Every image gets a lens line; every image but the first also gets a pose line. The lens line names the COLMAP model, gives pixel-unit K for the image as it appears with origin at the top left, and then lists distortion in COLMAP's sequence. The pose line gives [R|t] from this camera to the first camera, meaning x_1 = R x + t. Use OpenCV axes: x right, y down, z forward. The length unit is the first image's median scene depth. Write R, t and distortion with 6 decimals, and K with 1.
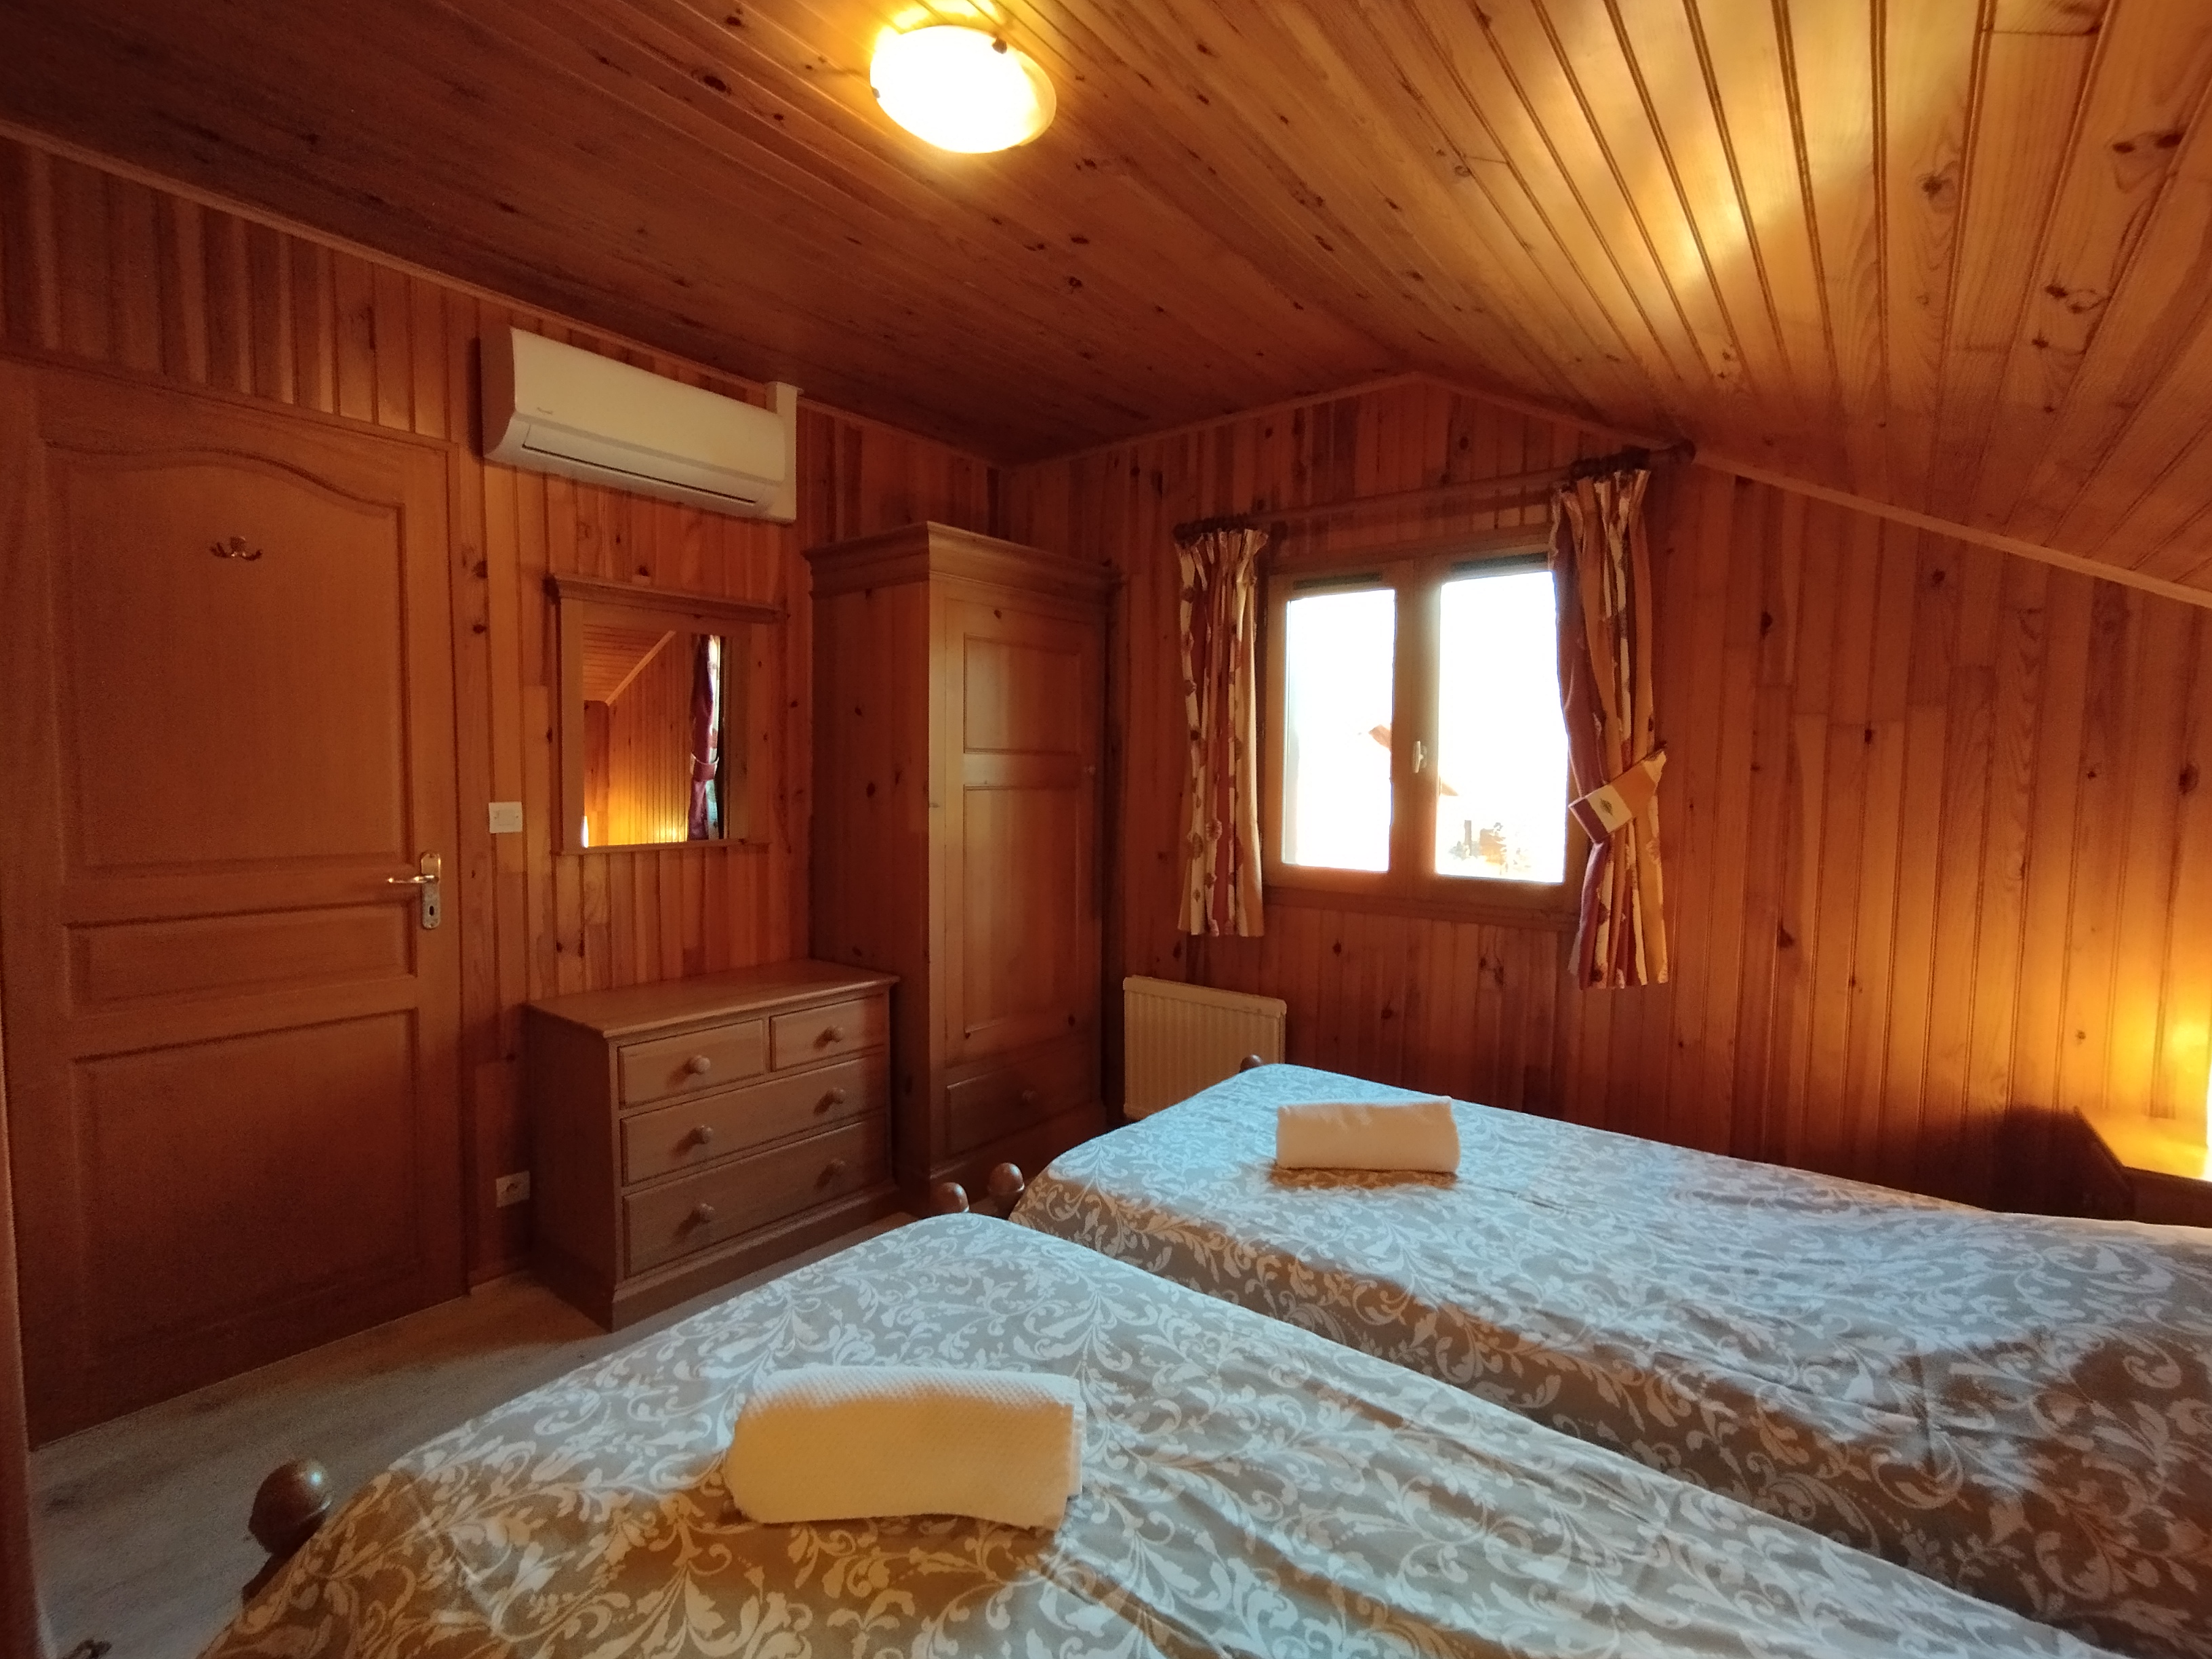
lens RADIAL K [[998.6, 0, 1107.5], [0, 998.6, 833.7], [0, 0, 1]] dist [-0.014594, 0.009091]
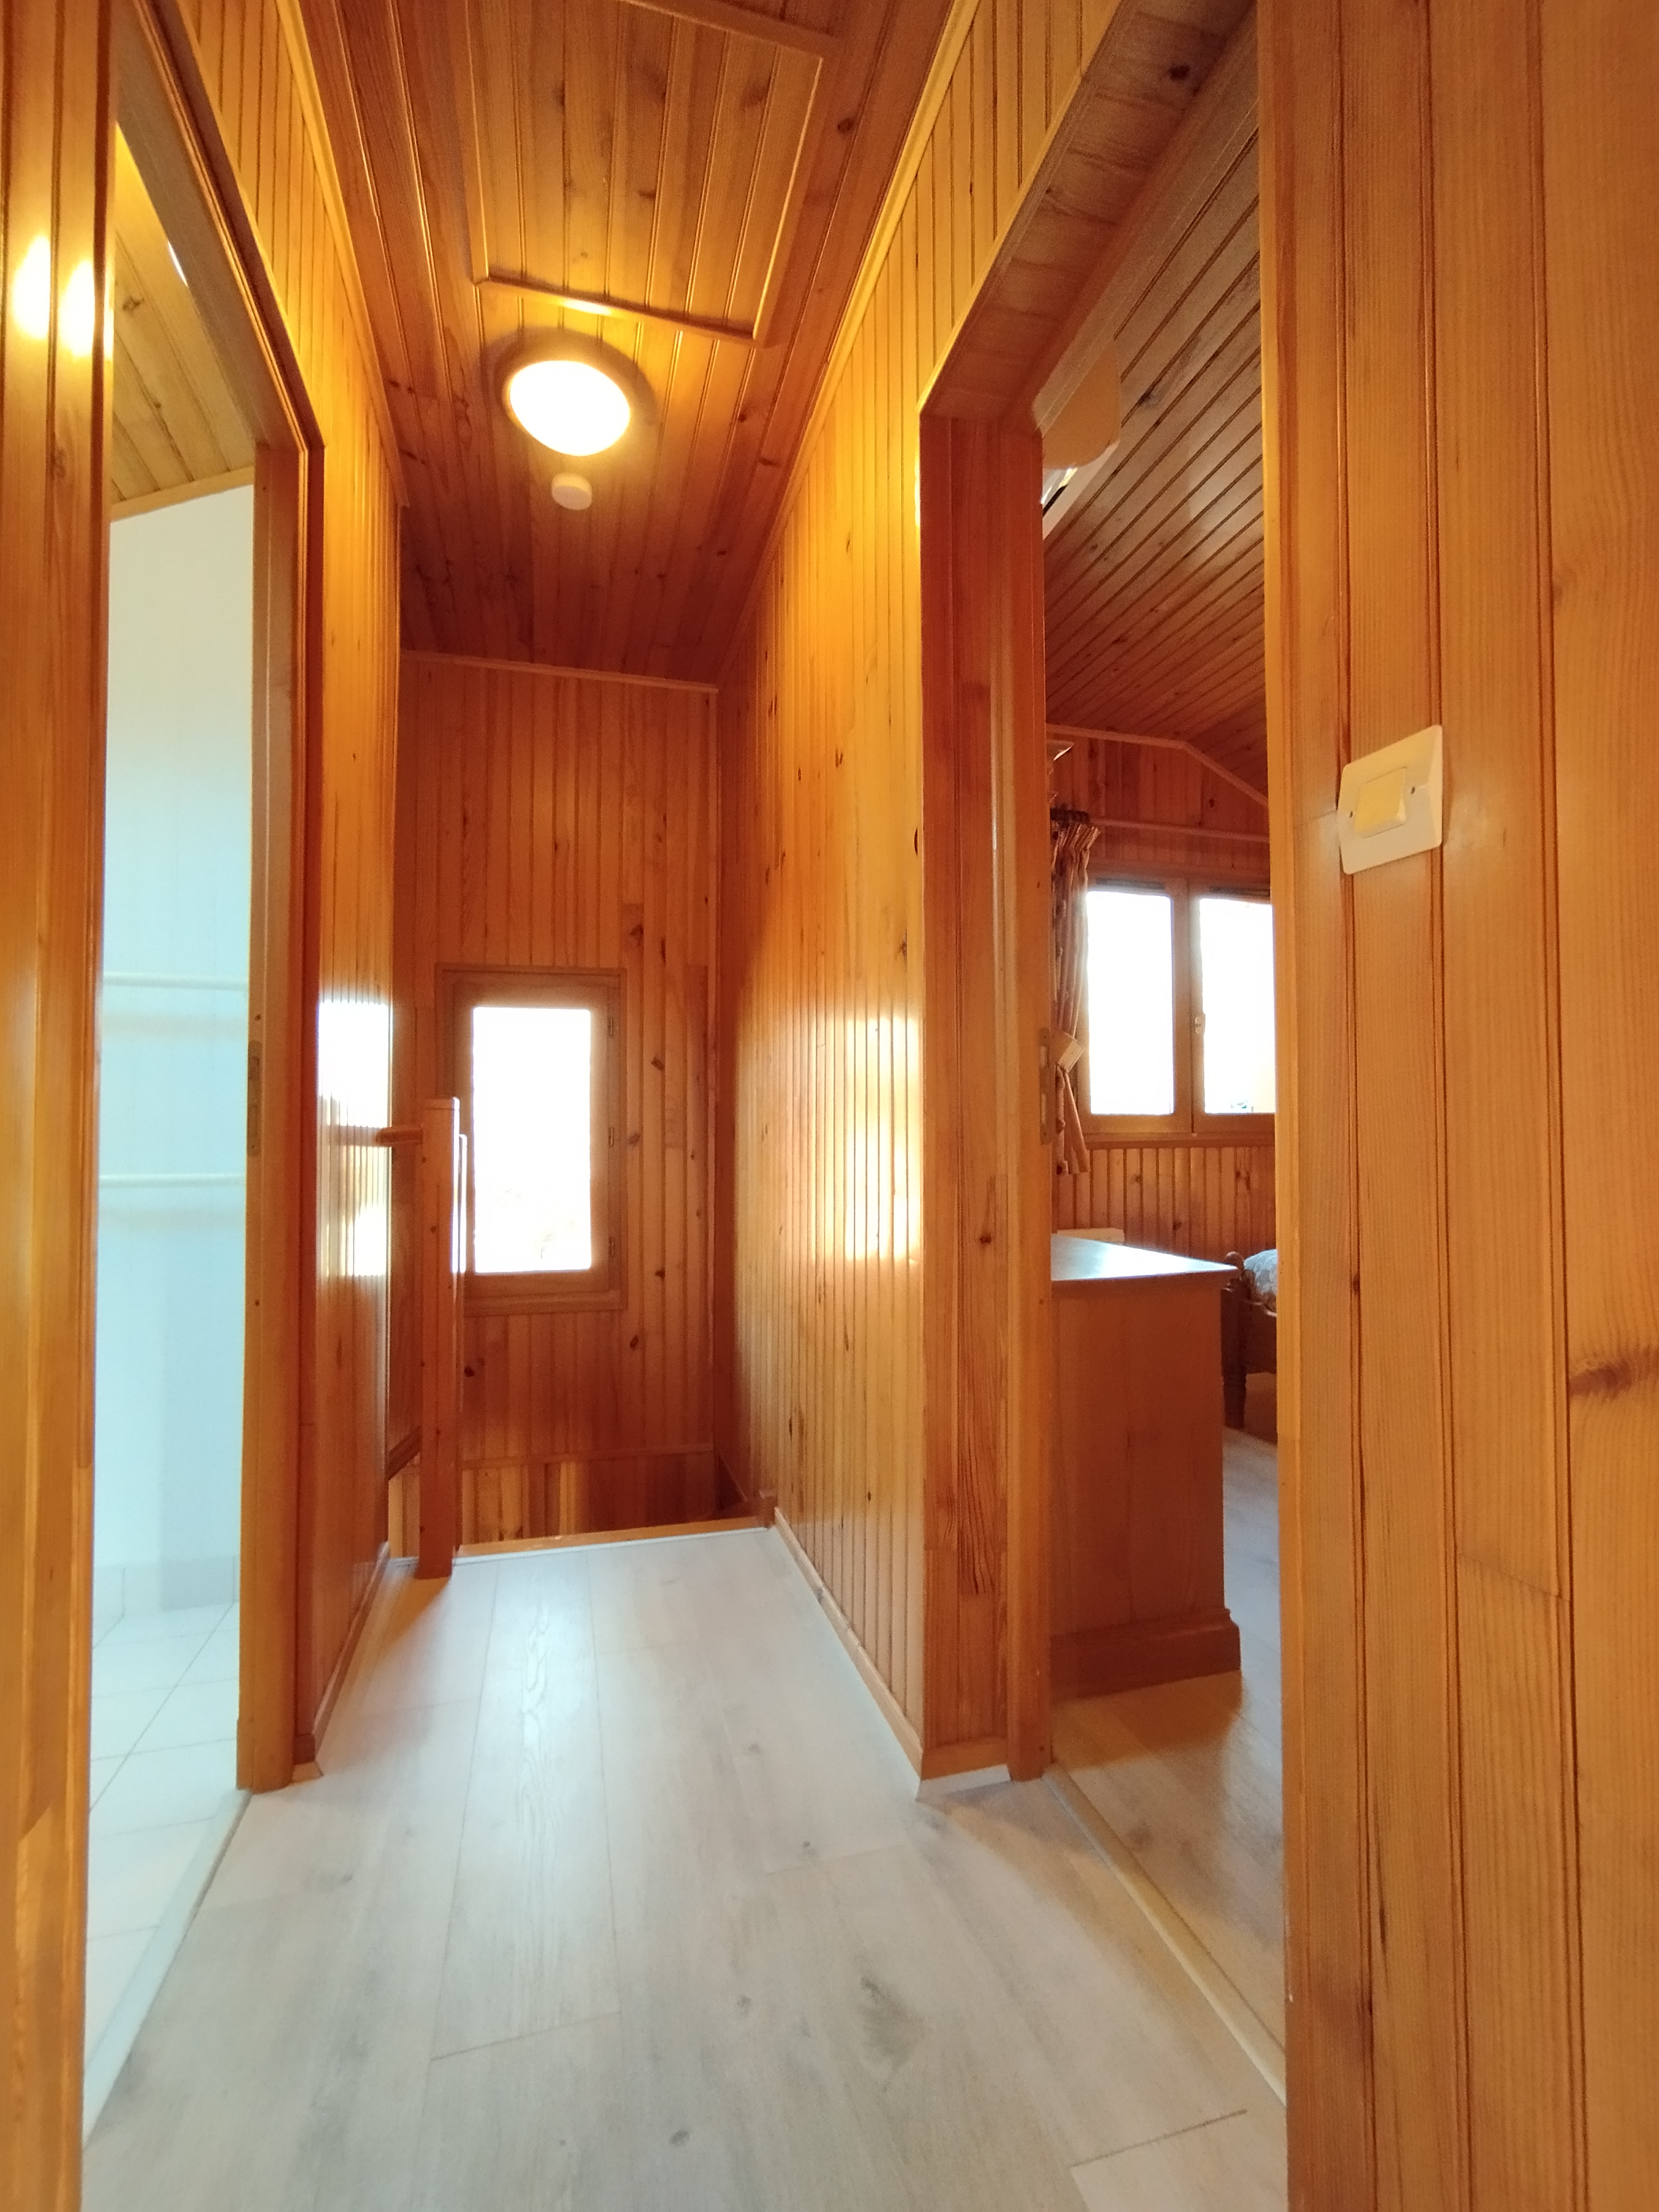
lens RADIAL K [[998.6, 0, 817.1], [0, 998.6, 1102.7], [0, 0, 1]] dist [-0.014594, 0.009091]
pose [[0.588569, 0.016325, 0.808282, -1.339242], [0.062309, 0.995906, -0.065486, 0.104537], [-0.806042, 0.088906, 0.585142, 0.809597]]
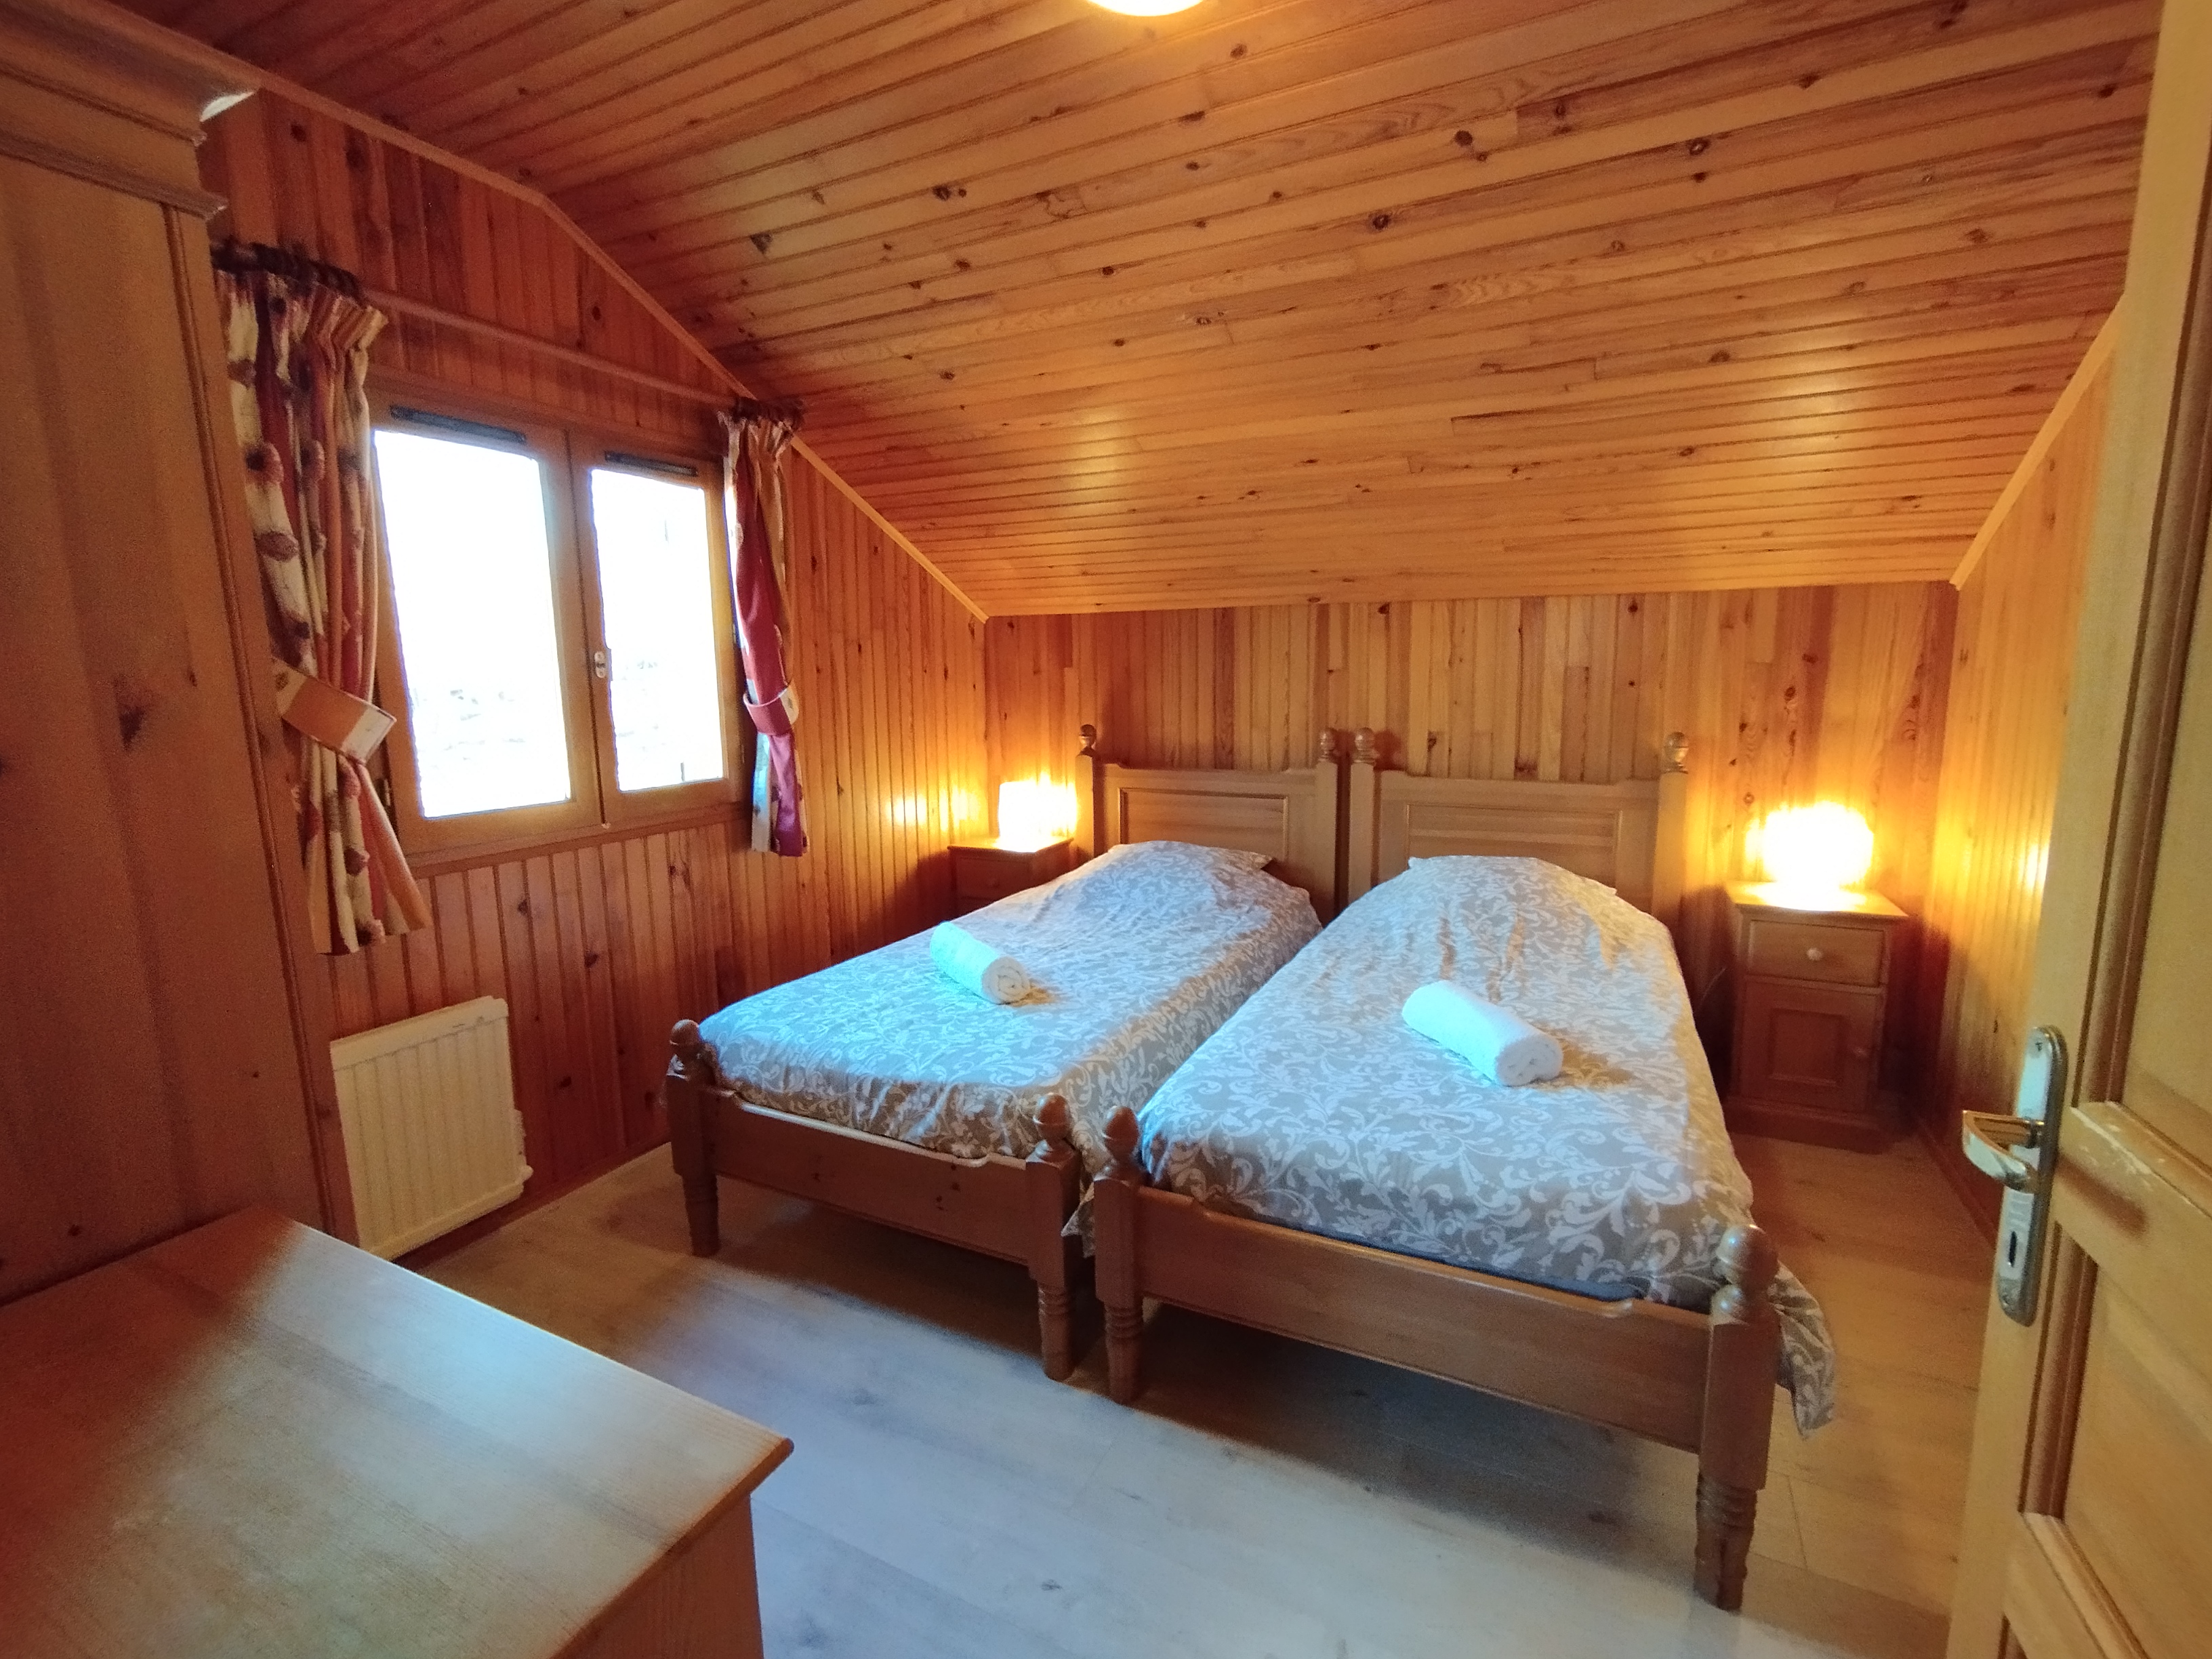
lens RADIAL K [[998.6, 0, 1123.0], [0, 998.6, 830.0], [0, 0, 1]] dist [-0.014594, 0.009091]
pose [[-0.209559, -0.164050, 0.963936, -0.844590], [0.073643, 0.980377, 0.182858, -0.074659], [-0.975019, 0.109307, -0.193365, 0.924853]]
